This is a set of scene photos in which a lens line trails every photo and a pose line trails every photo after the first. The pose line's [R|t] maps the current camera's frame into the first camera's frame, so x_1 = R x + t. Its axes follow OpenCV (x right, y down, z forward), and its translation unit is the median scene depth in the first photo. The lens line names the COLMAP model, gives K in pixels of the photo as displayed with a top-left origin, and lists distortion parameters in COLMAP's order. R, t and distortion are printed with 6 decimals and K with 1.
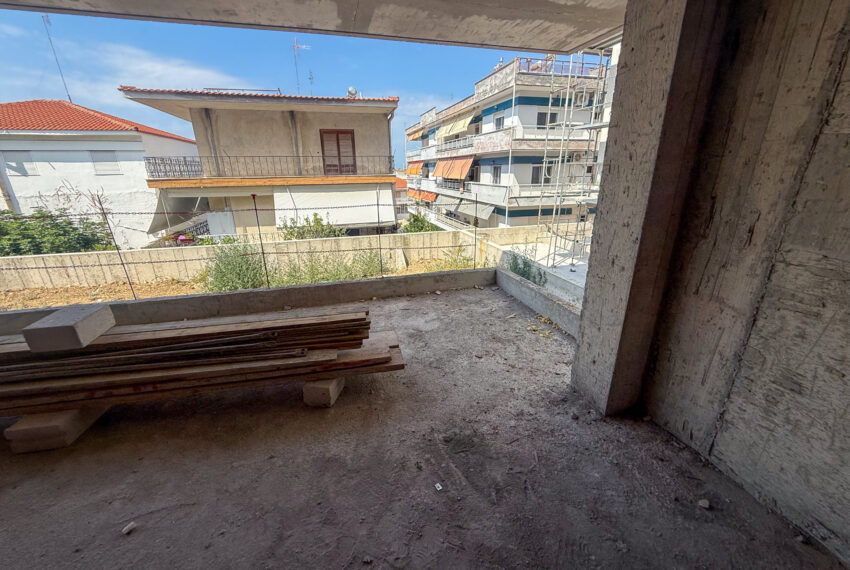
lens RADIAL K [[338.5, 0, 423.0], [0, 338.5, 285.3], [0, 0, 1]] dist [-0.001217, 0.000269]
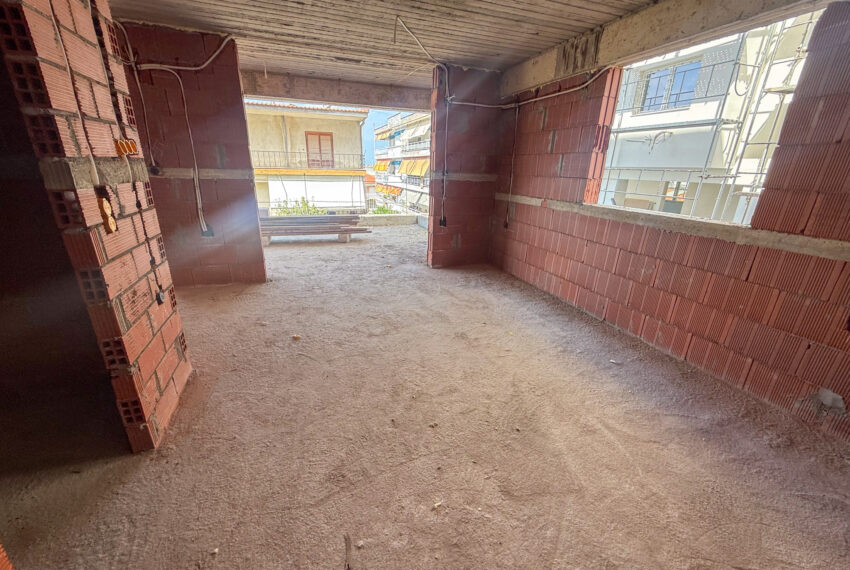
lens RADIAL K [[337.6, 0, 423.4], [0, 337.6, 285.7], [0, 0, 1]] dist [-0.000727, -0.000111]
pose [[0.995570, 0.005318, 0.093872, 0.018602], [-0.005979, 0.999959, 0.006758, 0.108208], [-0.093832, -0.007290, 0.995561, -0.311122]]
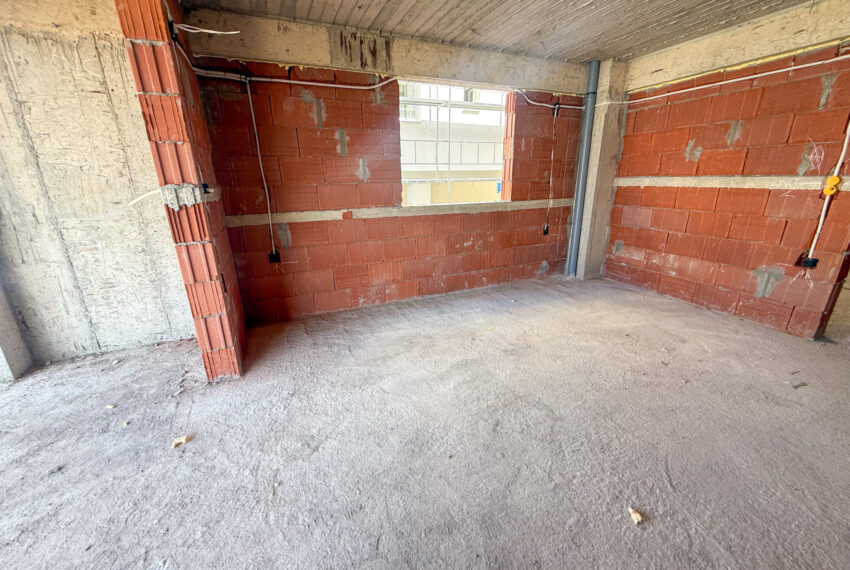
lens RADIAL K [[338.5, 0, 423.0], [0, 338.5, 285.3], [0, 0, 1]] dist [-0.001217, 0.000269]
pose [[-0.148418, -0.287698, 0.946151, -0.104588], [0.337604, 0.884529, 0.321919, 0.026404], [-0.929514, 0.367202, -0.034152, -0.064349]]
